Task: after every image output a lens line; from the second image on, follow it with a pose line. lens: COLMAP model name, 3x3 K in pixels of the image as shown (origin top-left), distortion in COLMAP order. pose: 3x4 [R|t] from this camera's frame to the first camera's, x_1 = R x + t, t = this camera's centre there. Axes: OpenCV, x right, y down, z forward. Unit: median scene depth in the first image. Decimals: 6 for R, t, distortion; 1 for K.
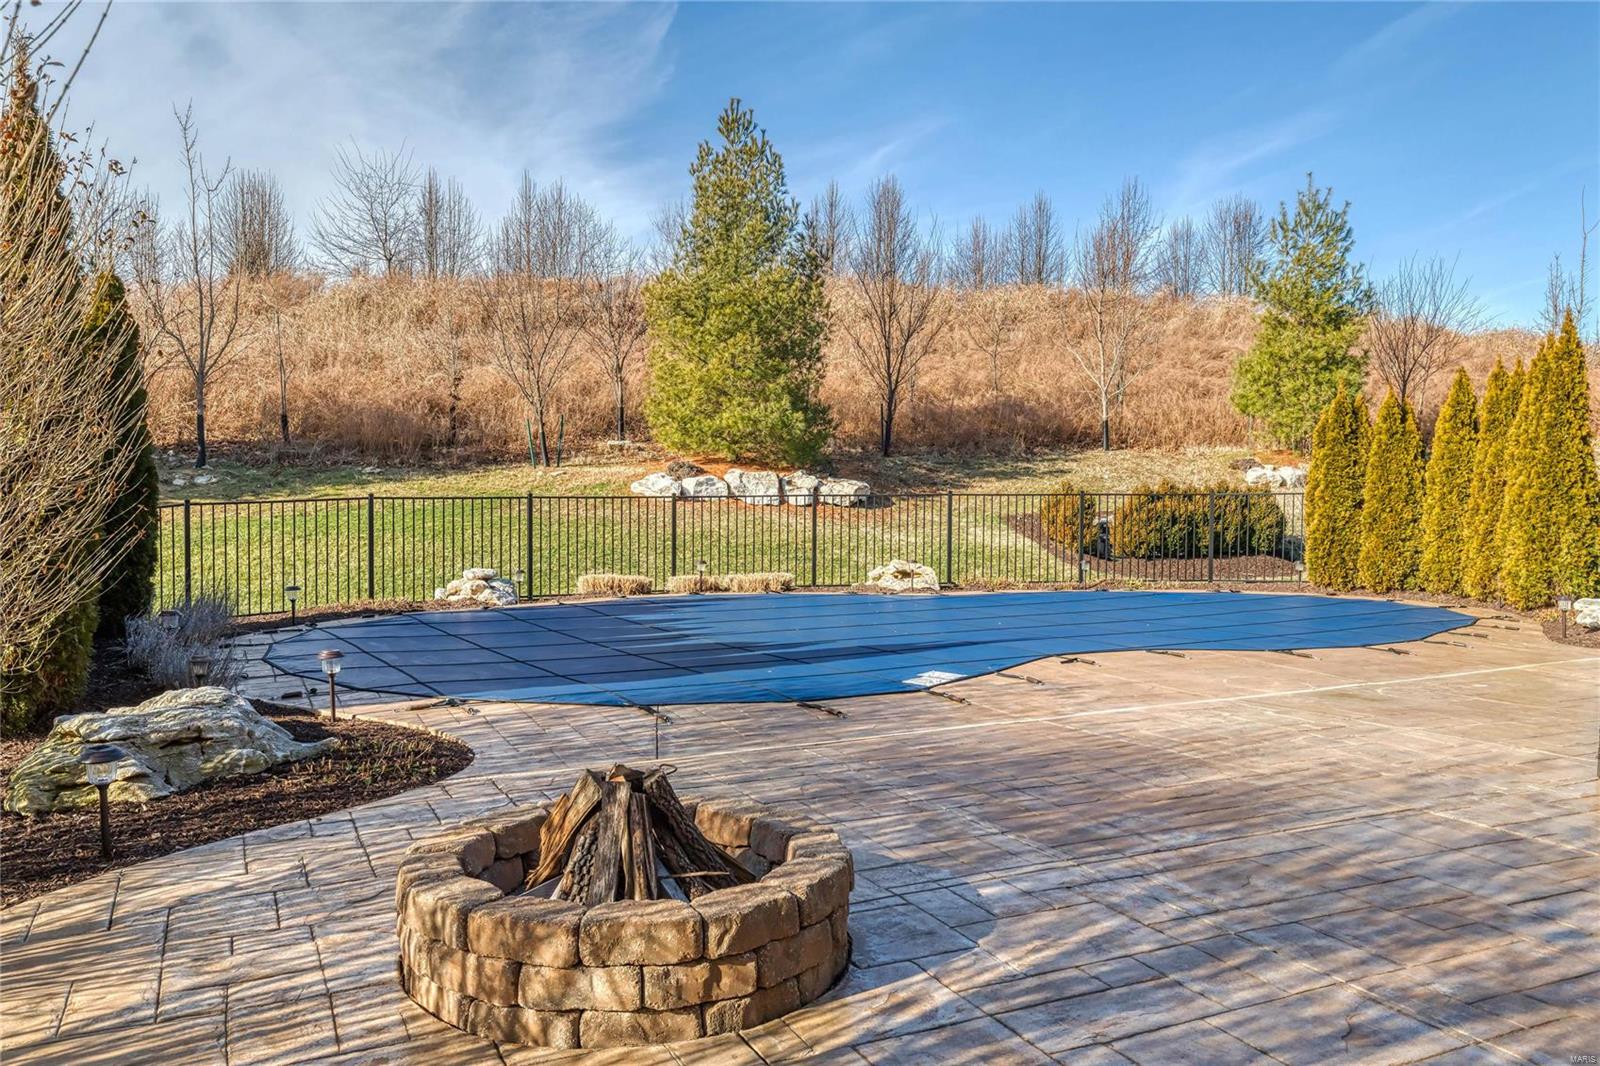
lens RADIAL K [[1219.7, 0, 800.6], [0, 1219.7, 524.7], [0, 0, 1]] dist [0.000530, -0.005445]
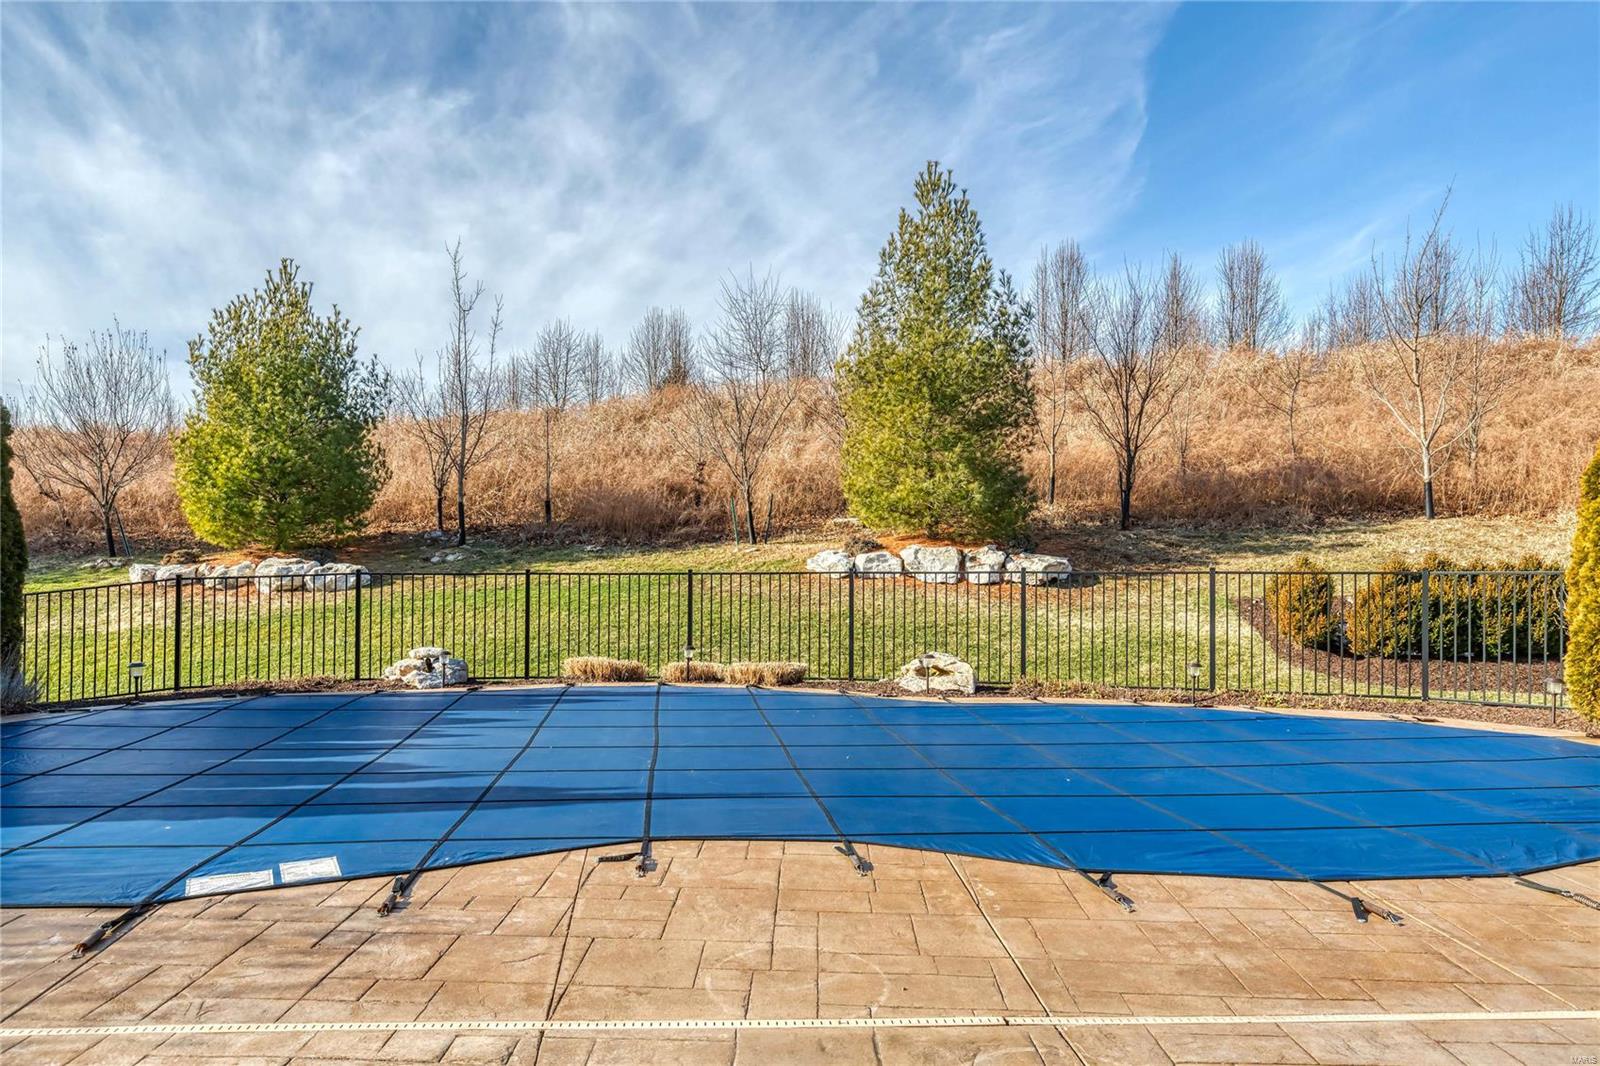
lens RADIAL K [[1054.8, 0, 795.5], [0, 1054.8, 540.9], [0, 0, 1]] dist [0.013550, -0.004948]
pose [[0.899887, -0.008604, -0.436039, 0.217849], [-0.014406, 0.998673, -0.049436, -0.006787], [0.435885, 0.050769, 0.898569, 0.224739]]
